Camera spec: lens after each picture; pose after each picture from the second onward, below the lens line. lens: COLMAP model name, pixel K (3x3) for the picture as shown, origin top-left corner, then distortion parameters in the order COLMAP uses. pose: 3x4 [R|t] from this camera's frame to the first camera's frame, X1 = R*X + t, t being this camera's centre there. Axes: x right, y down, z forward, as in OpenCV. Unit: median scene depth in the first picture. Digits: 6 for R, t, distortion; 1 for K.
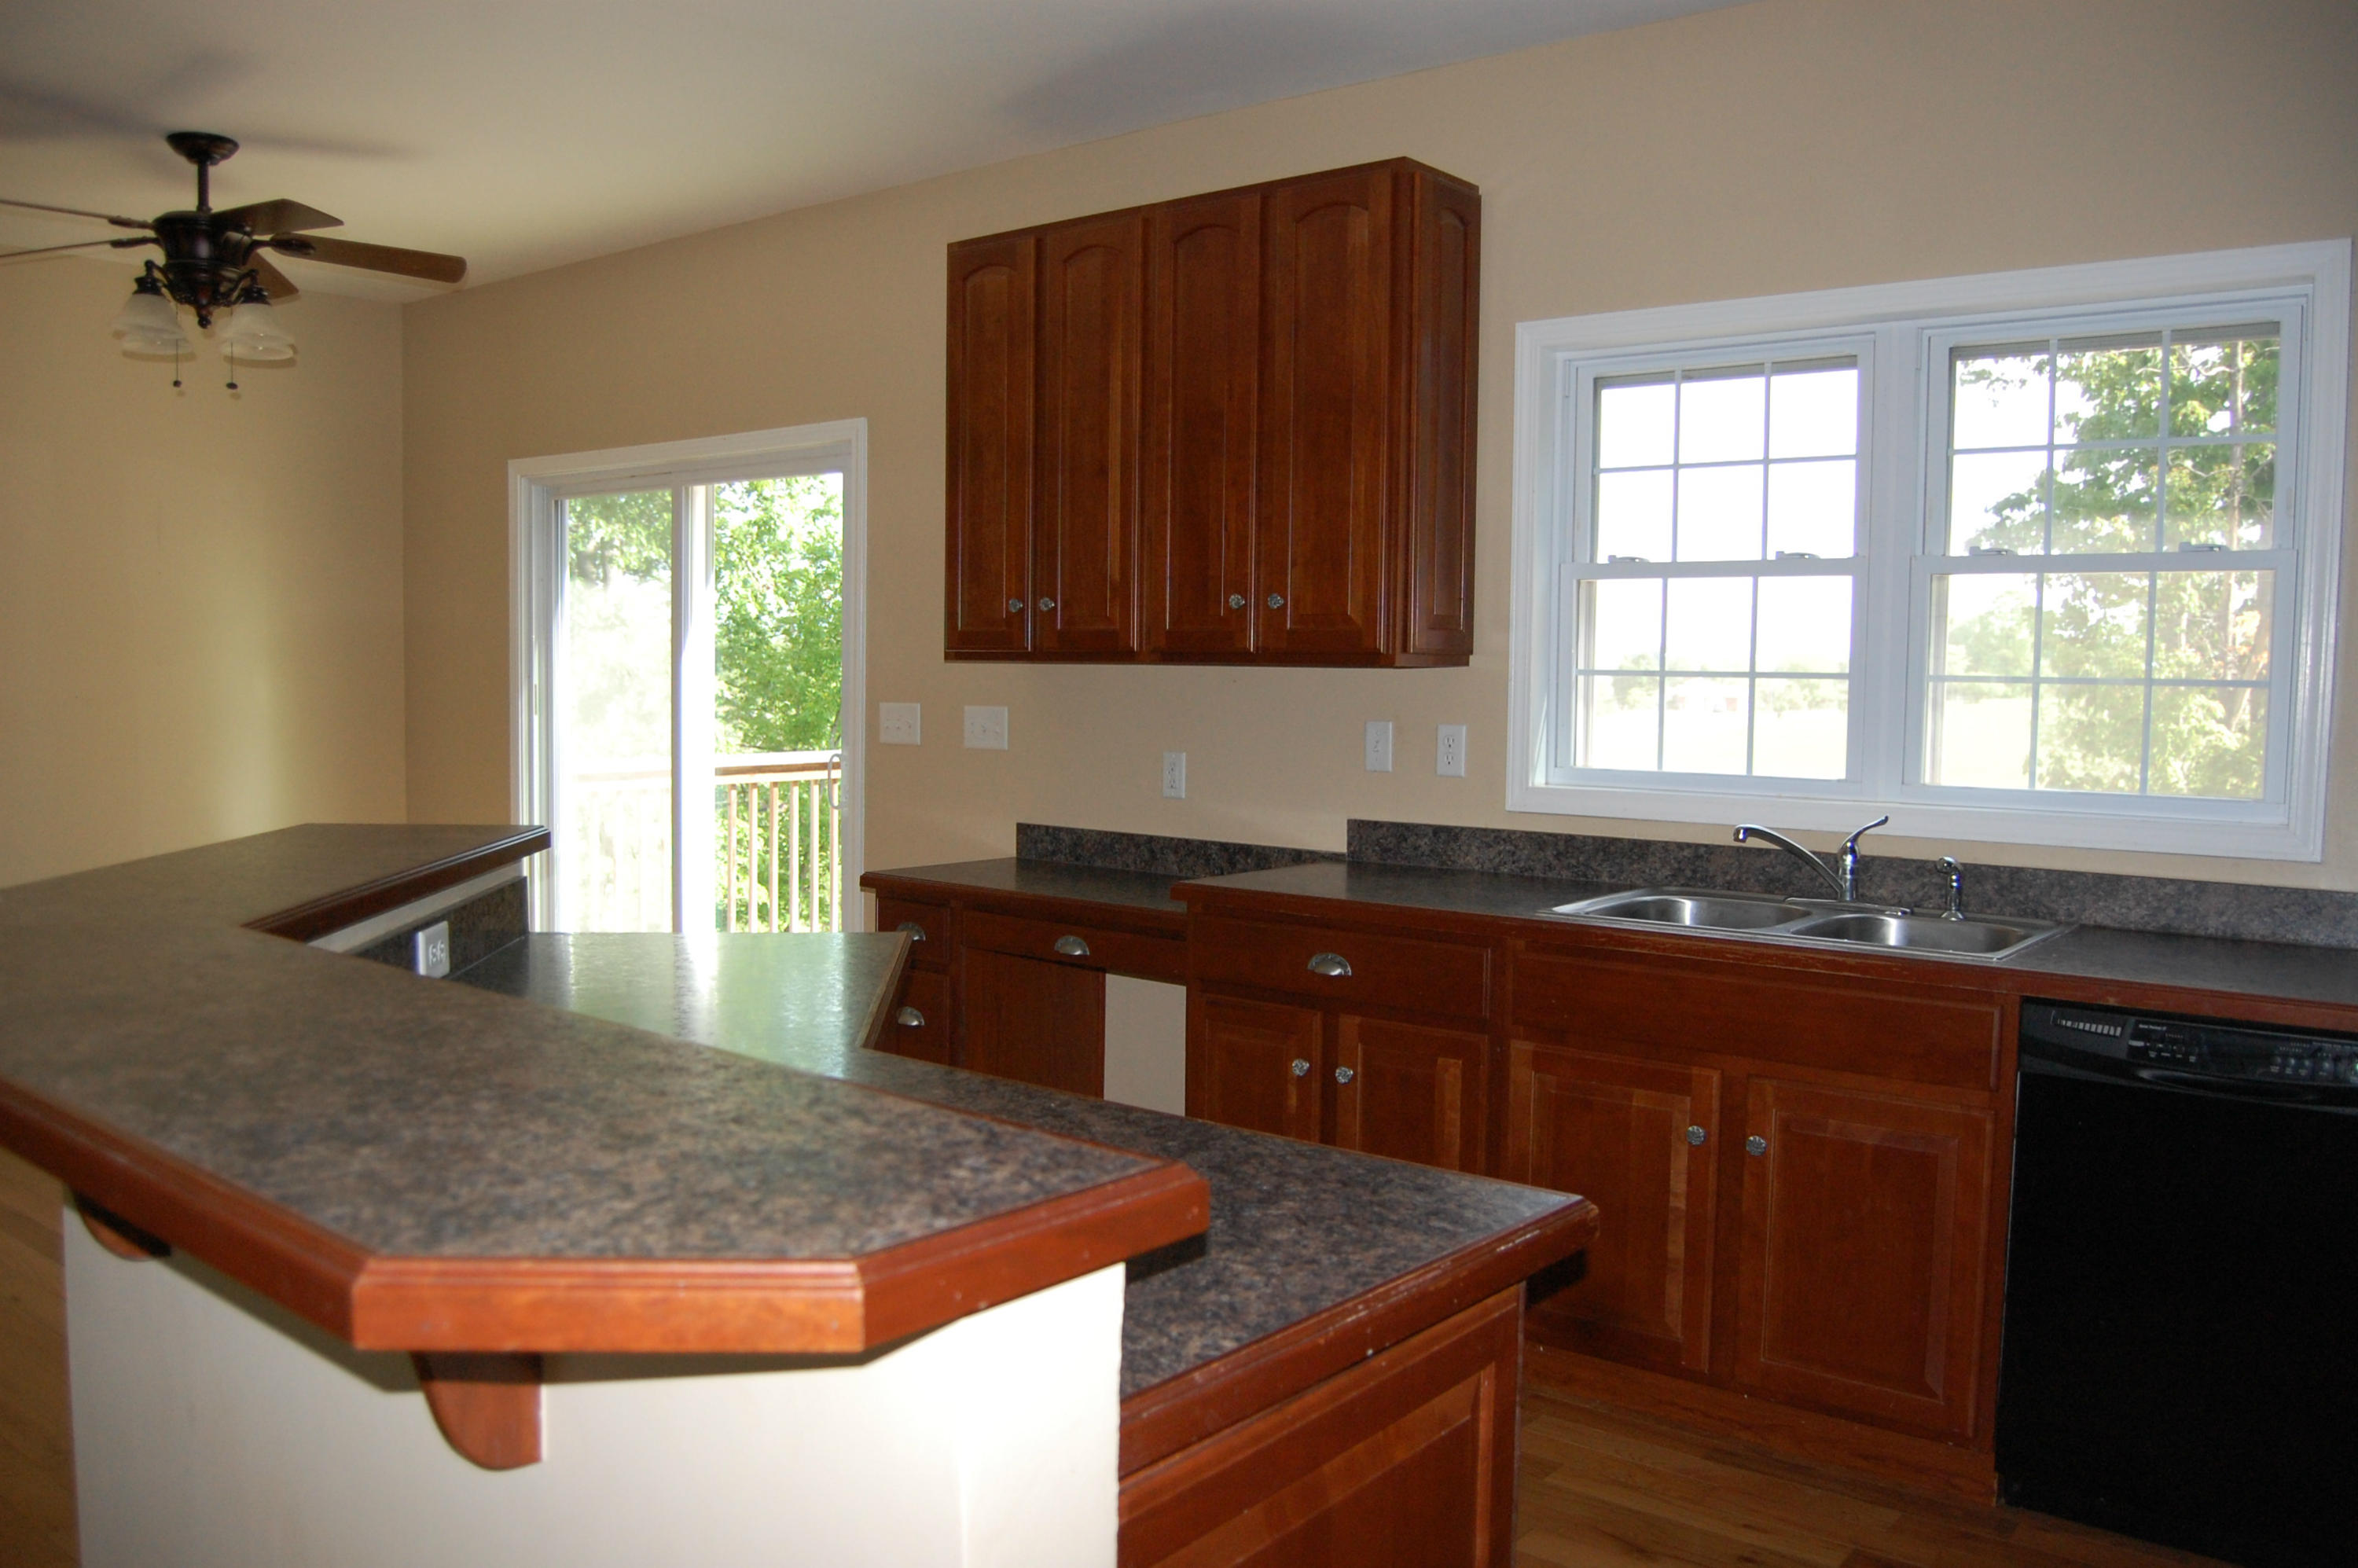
lens RADIAL K [[1878.1, 0, 1179.0], [0, 1878.1, 784.0], [0, 0, 1]] dist [-0.070837, 0.000321]
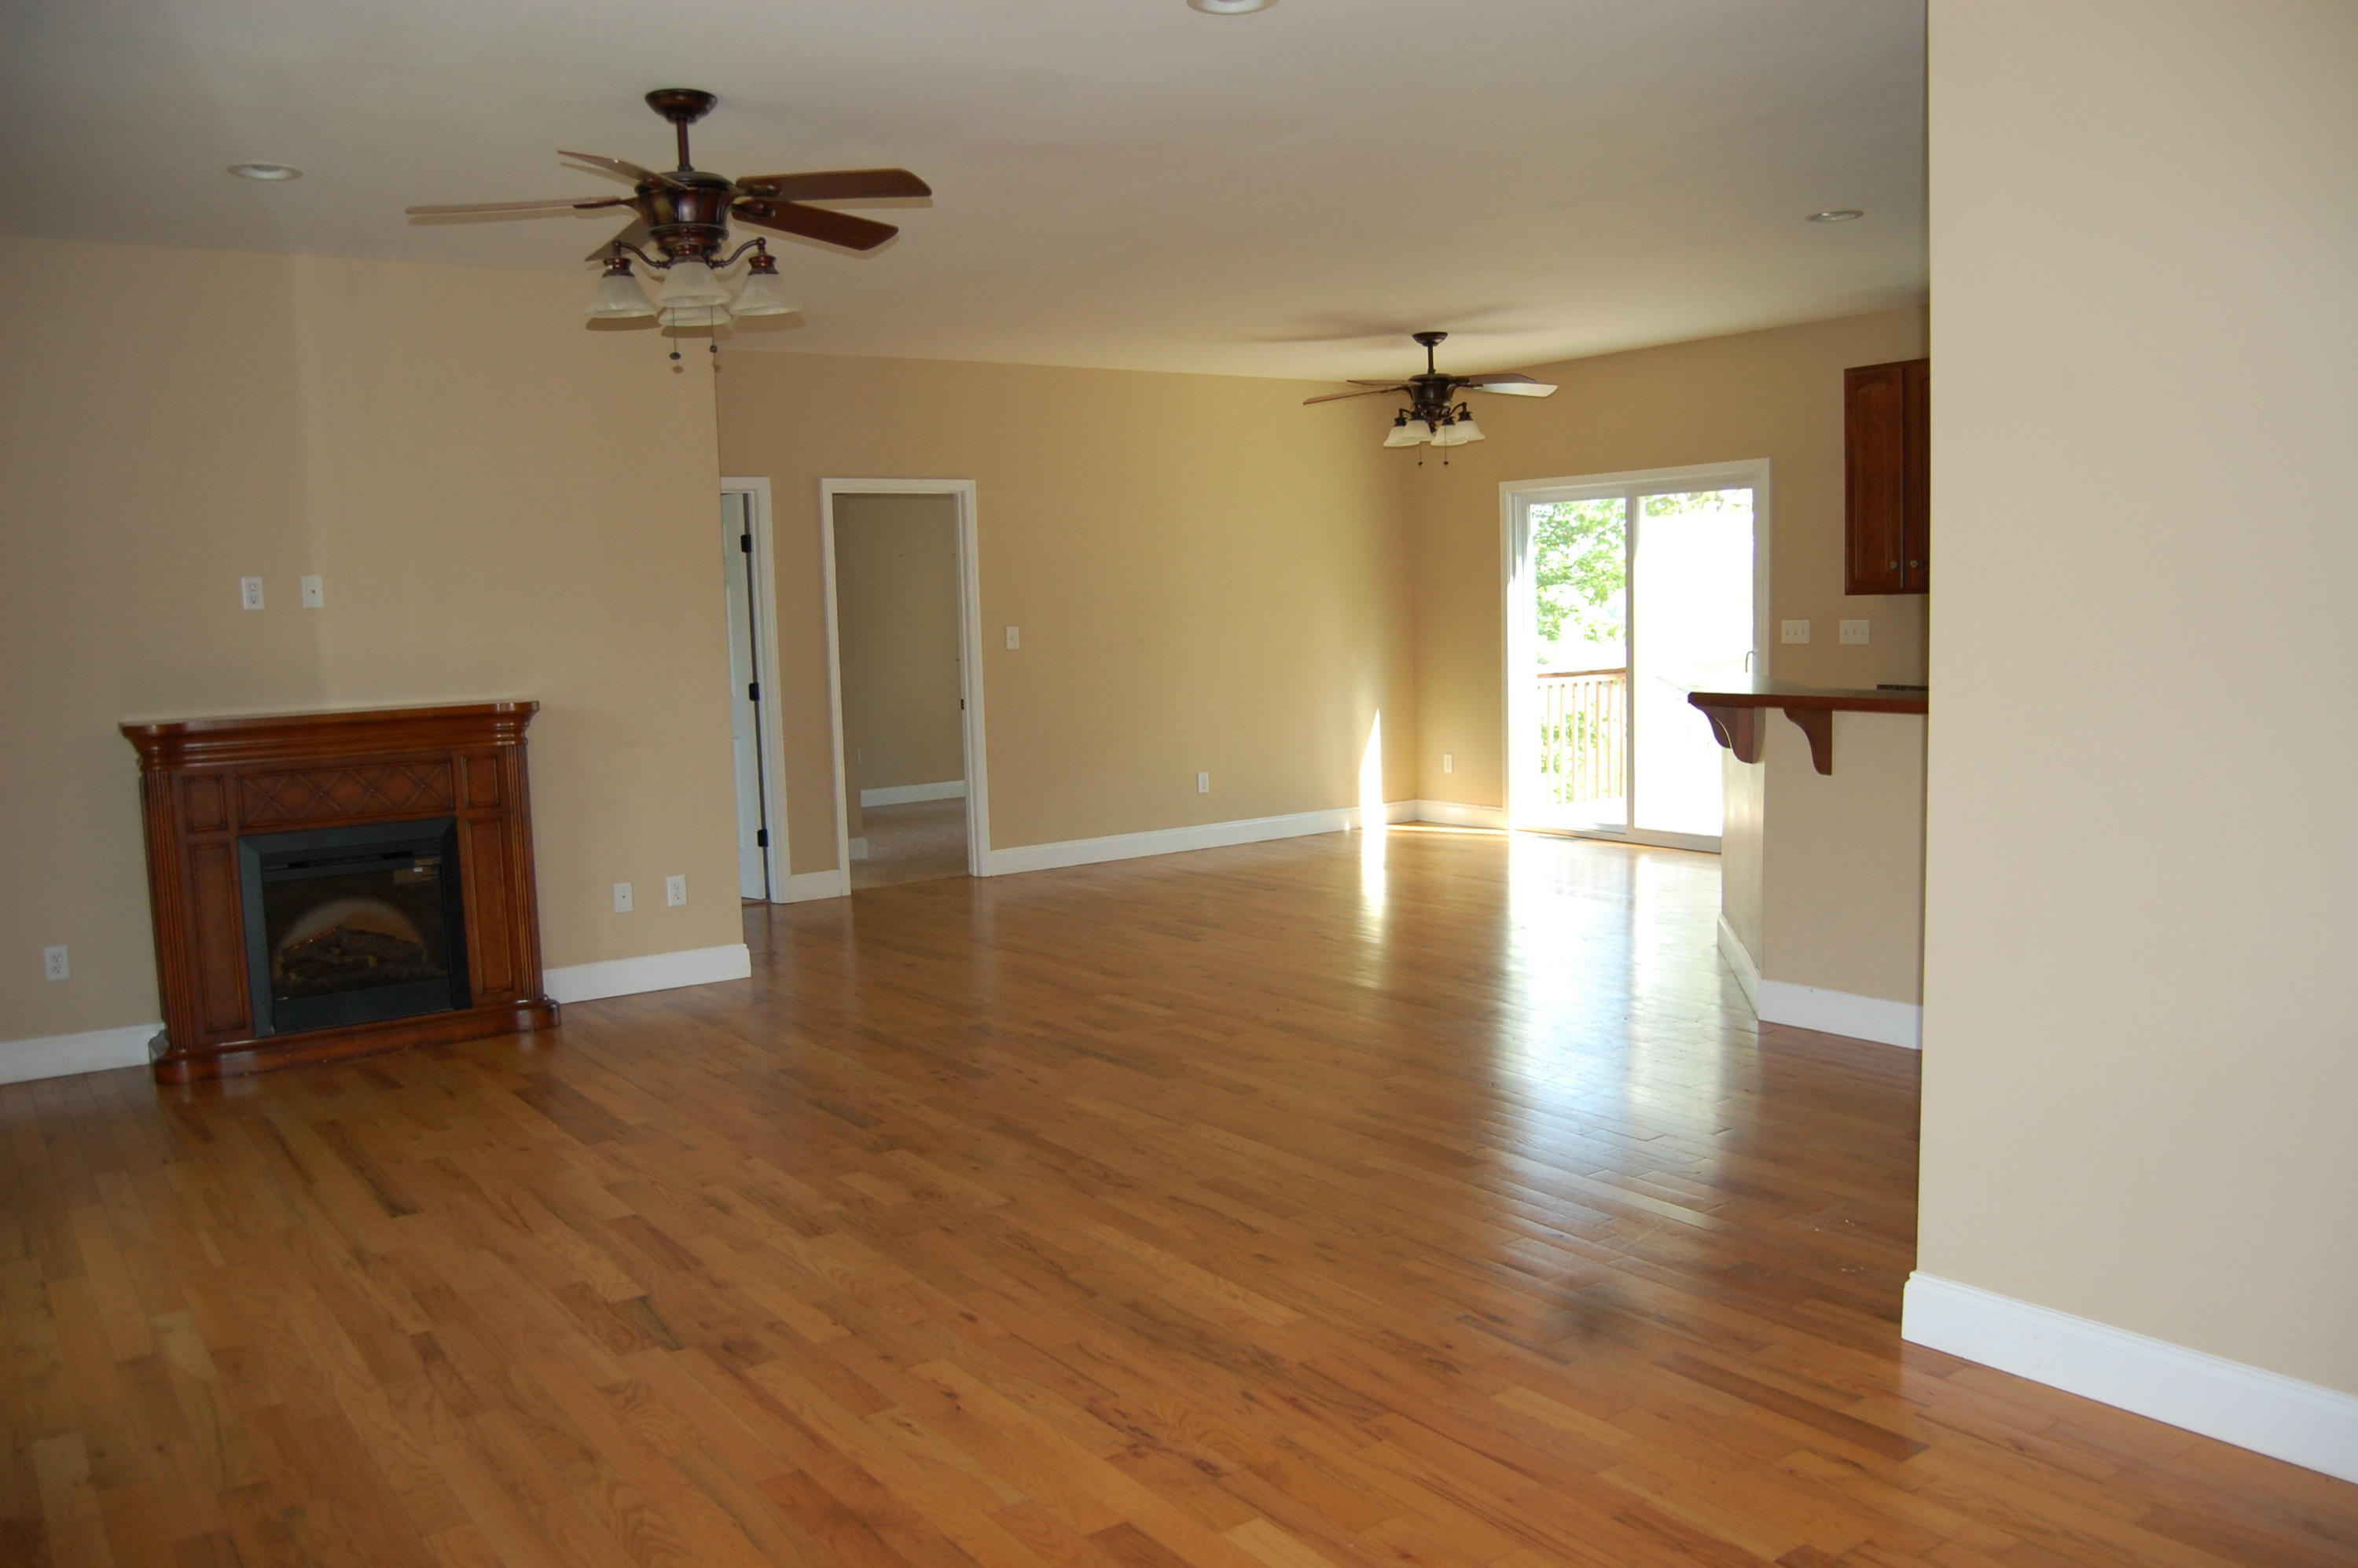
lens RADIAL K [[1878.1, 0, 1179.0], [0, 1878.1, 784.0], [0, 0, 1]] dist [-0.070837, 0.000321]
pose [[0.967250, -0.015768, -0.253337, -0.300883], [0.025549, 0.999048, 0.035365, 0.038547], [0.252538, -0.040679, 0.966732, -0.951610]]
